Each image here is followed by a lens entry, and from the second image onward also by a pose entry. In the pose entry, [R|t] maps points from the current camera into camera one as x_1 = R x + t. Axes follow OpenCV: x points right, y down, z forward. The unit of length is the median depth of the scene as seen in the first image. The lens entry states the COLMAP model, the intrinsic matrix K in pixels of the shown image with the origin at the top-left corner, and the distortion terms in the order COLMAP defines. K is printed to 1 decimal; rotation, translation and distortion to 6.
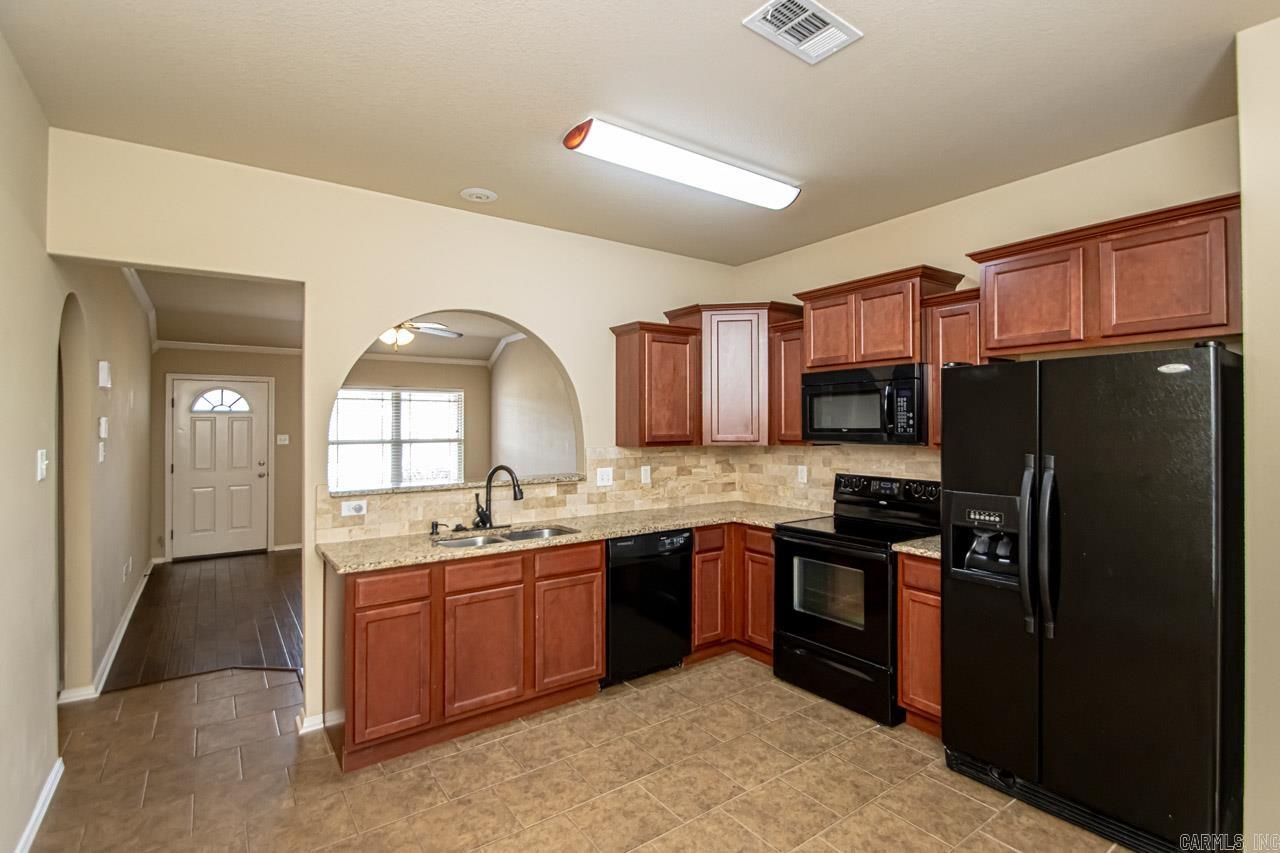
lens RADIAL K [[596.3, 0, 648.3], [0, 596.3, 422.7], [0, 0, 1]] dist [0.016839, -0.017125]
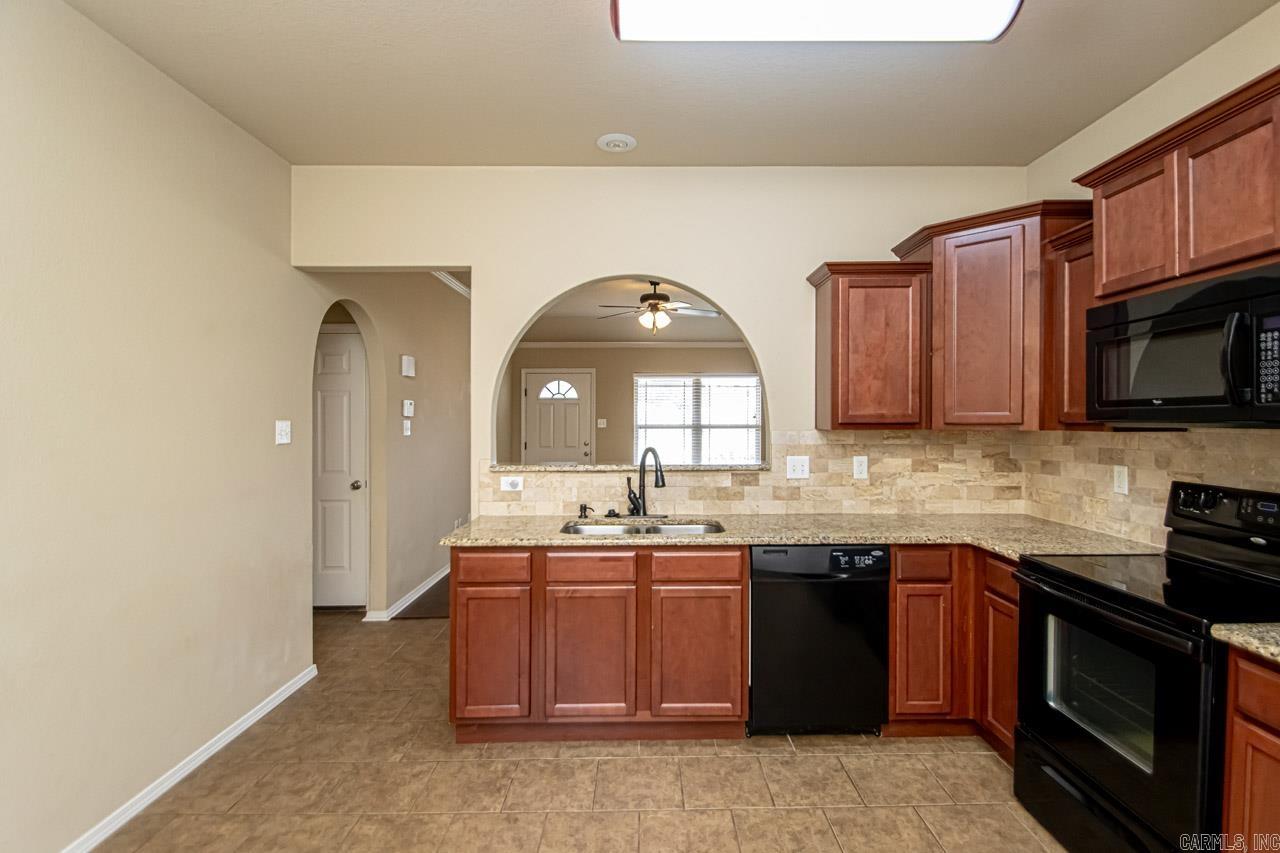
lens RADIAL K [[596.3, 0, 657.5], [0, 596.3, 419.5], [0, 0, 1]] dist [0.016839, -0.017125]
pose [[0.821491, 0.003939, -0.570208, 0.247490], [0.001857, 0.999952, 0.009582, 0.021004], [0.570219, -0.008930, 0.821444, 0.263612]]
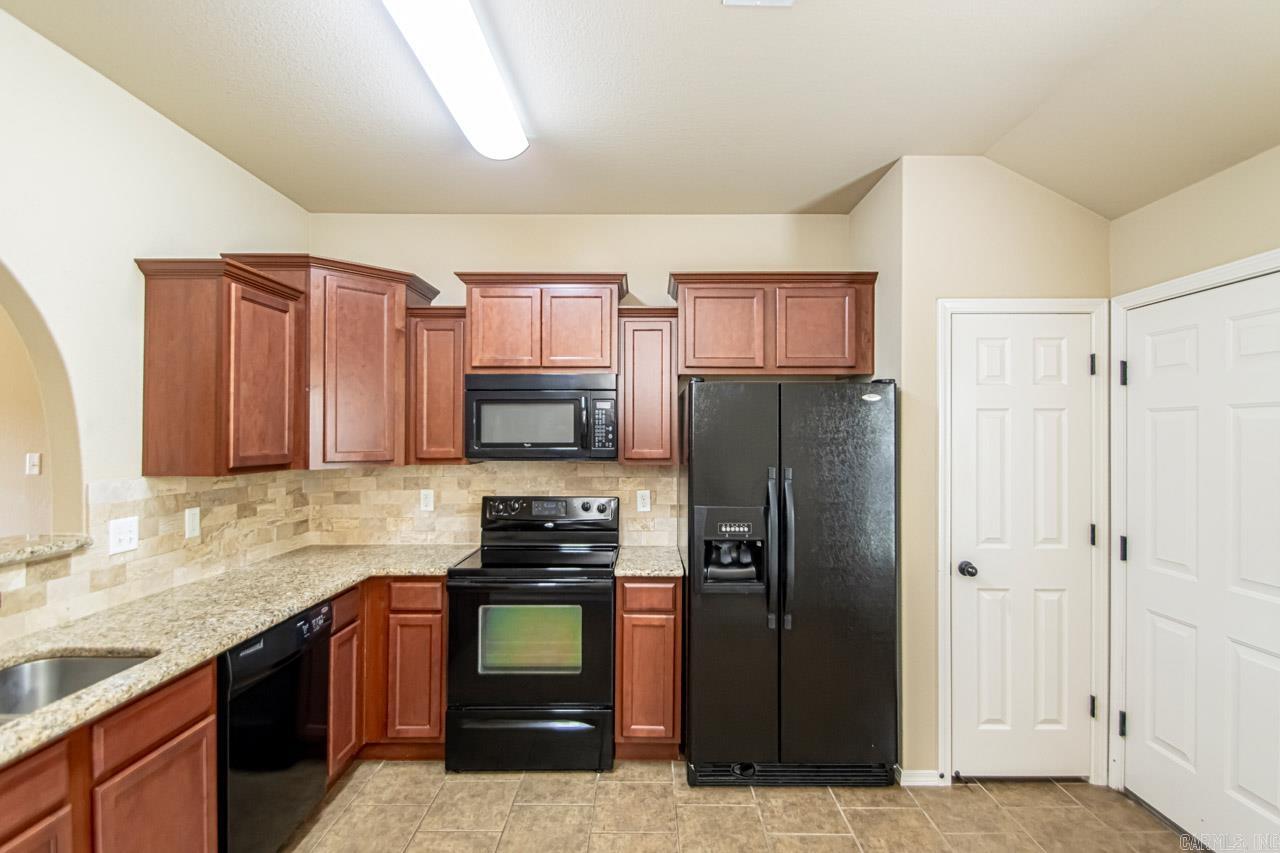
lens RADIAL K [[596.3, 0, 628.2], [0, 596.3, 436.1], [0, 0, 1]] dist [0.016839, -0.017125]
pose [[0.598134, 0.006369, 0.801371, -0.253000], [-0.006860, 0.999972, -0.002827, 0.000843], [-0.801366, -0.003806, 0.598162, 0.347894]]
